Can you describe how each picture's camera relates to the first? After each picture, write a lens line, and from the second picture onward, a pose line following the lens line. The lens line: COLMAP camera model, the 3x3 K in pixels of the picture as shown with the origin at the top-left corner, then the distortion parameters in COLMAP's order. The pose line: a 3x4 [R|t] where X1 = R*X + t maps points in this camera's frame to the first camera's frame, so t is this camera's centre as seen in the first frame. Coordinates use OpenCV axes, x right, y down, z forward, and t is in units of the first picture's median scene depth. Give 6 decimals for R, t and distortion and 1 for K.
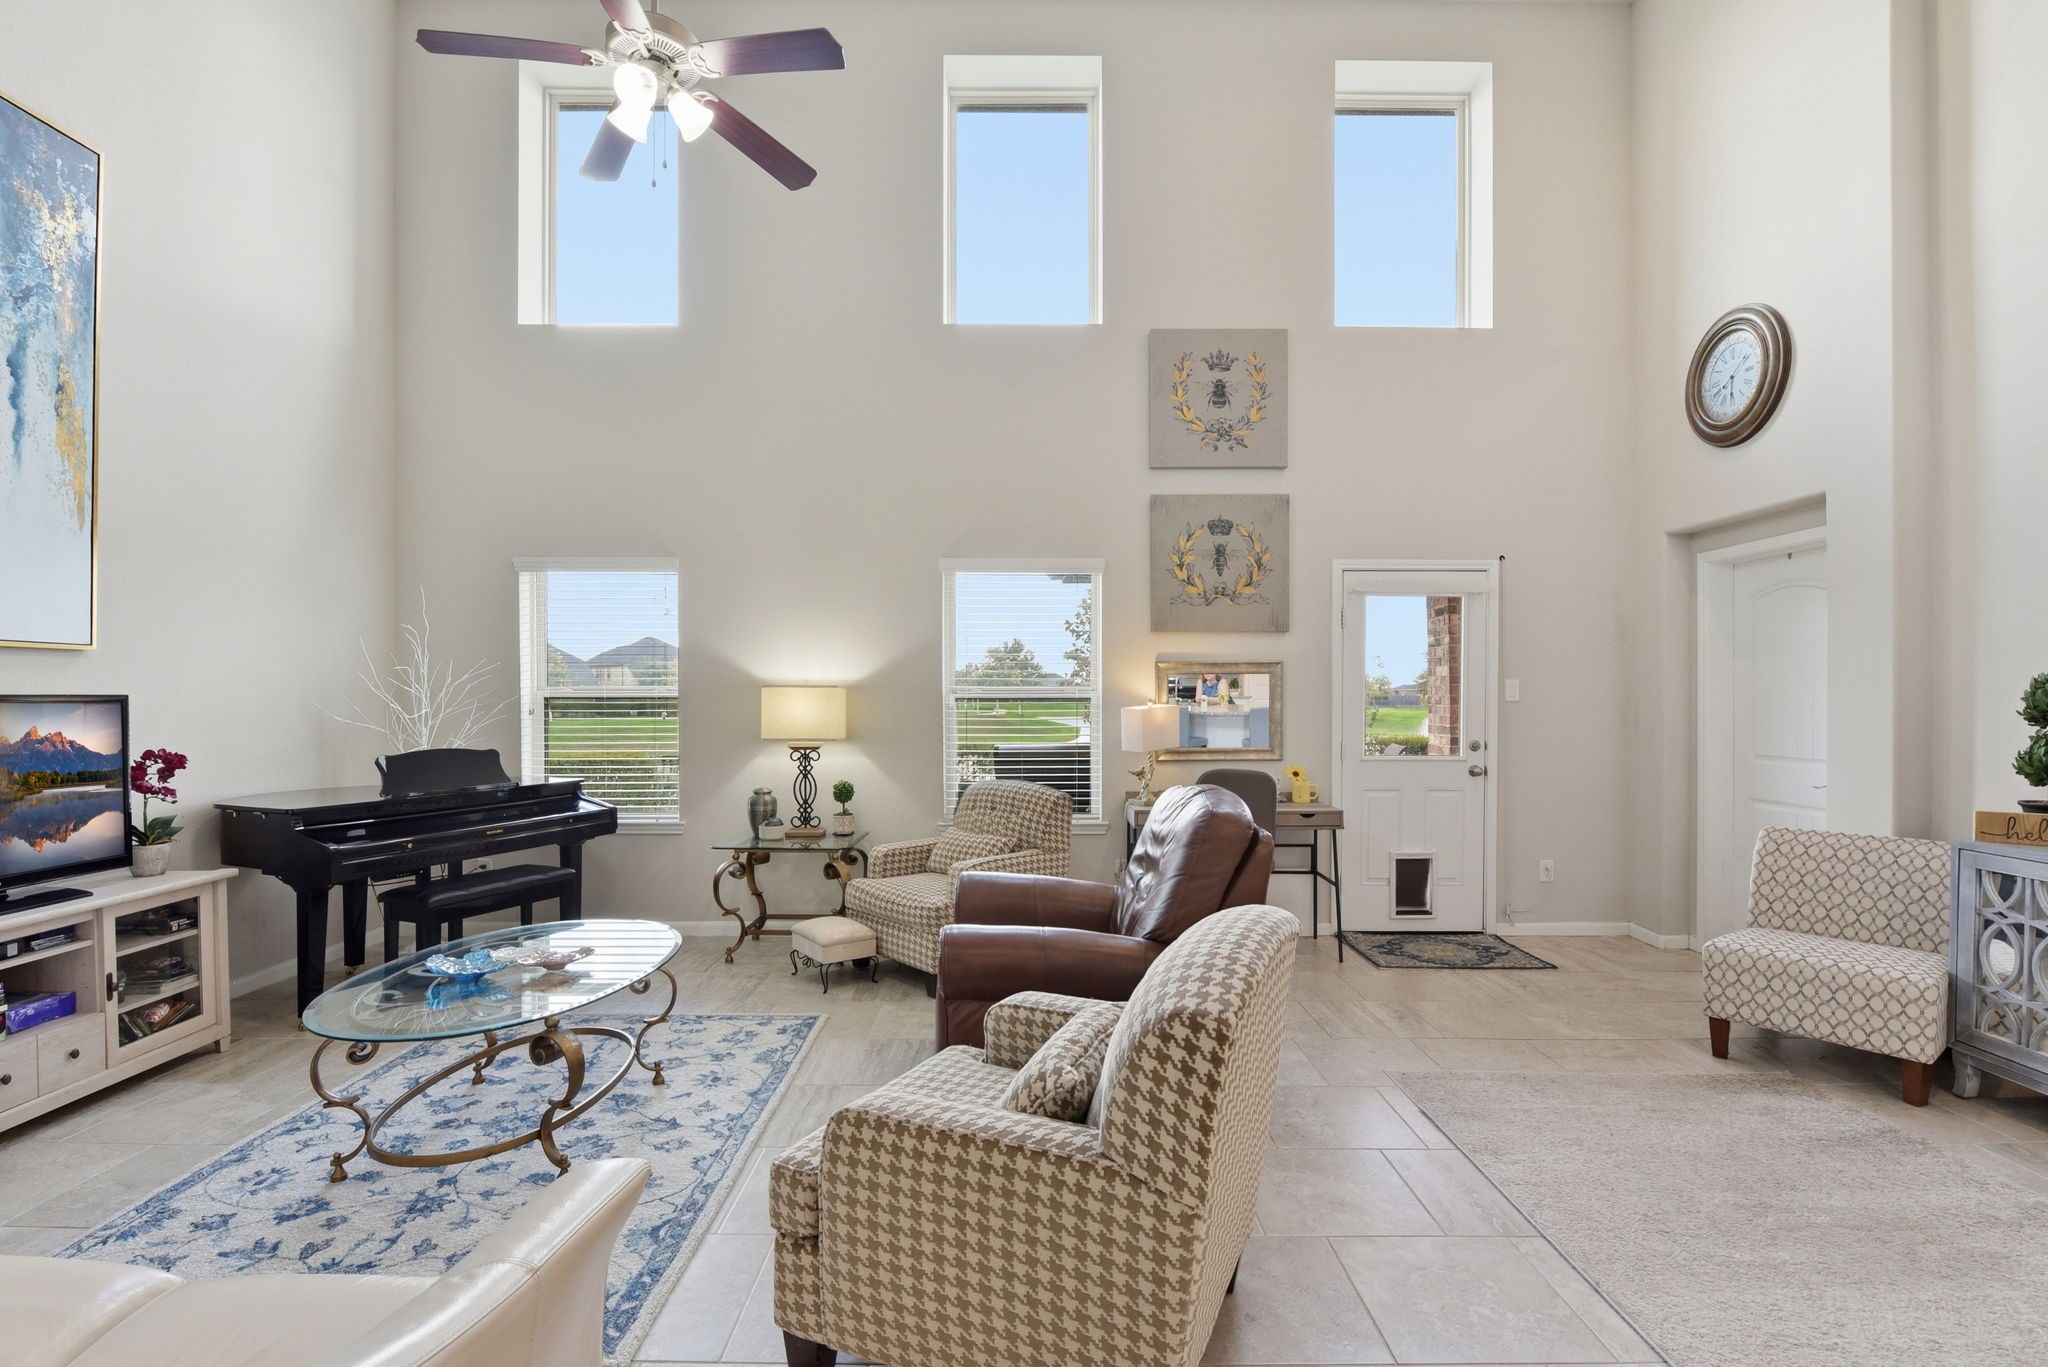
lens RADIAL K [[962.4, 0, 1026.4], [0, 962.4, 695.2], [0, 0, 1]] dist [0.002397, -0.009425]
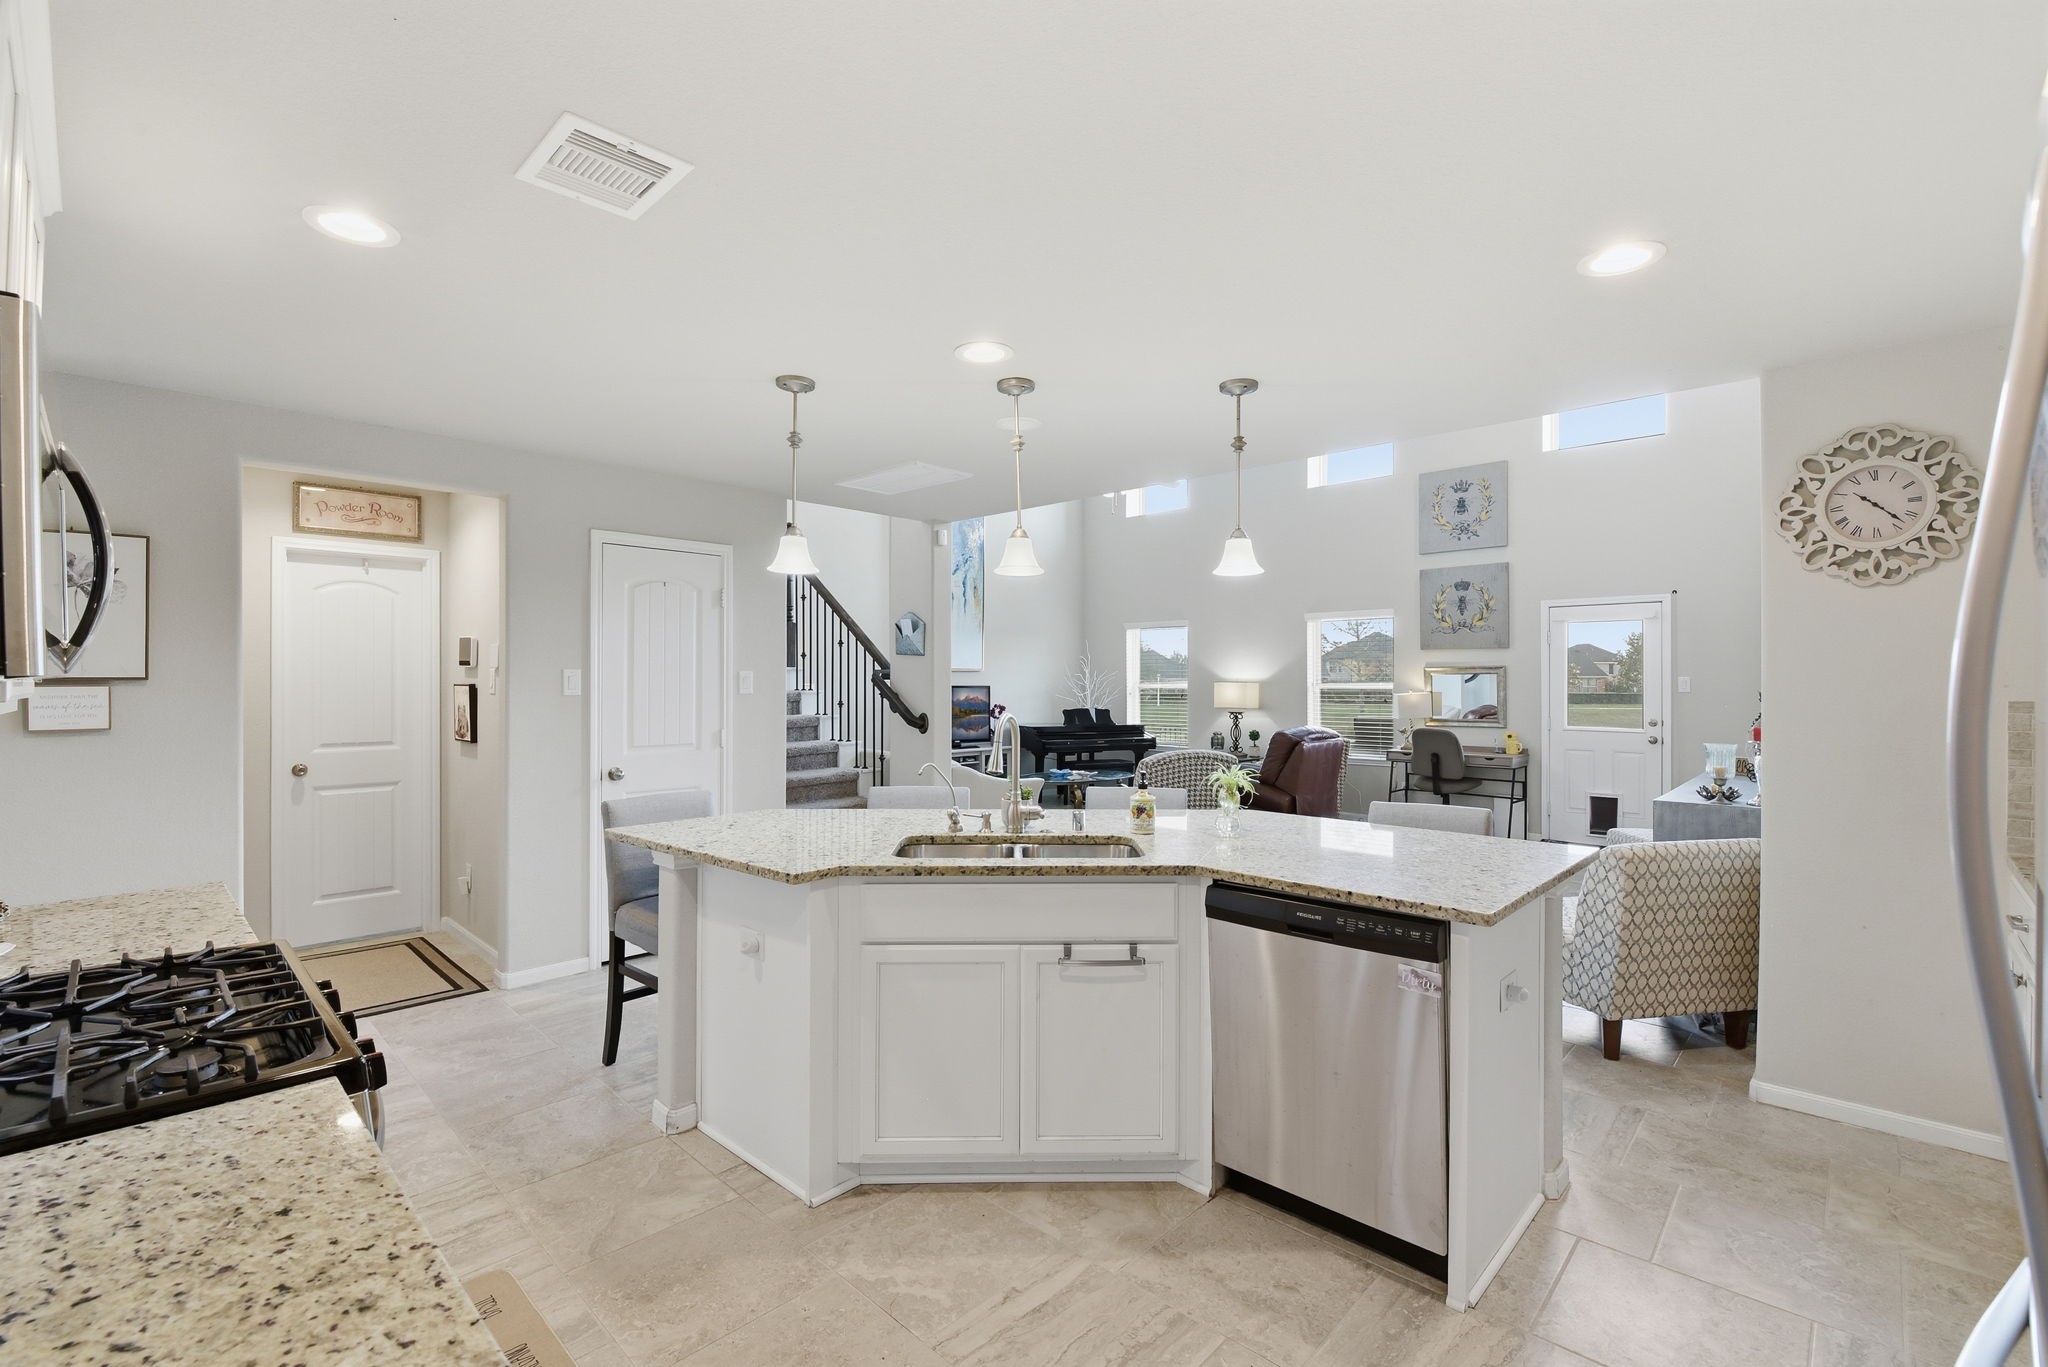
lens RADIAL K [[899.2, 0, 1026.0], [0, 899.2, 674.1], [0, 0, 1]] dist [-0.002615, -0.000224]
pose [[0.715690, -0.005885, -0.698393, 0.791532], [-0.002263, 0.999940, -0.010745, -0.004502], [0.698414, 0.009270, 0.715634, -0.673956]]
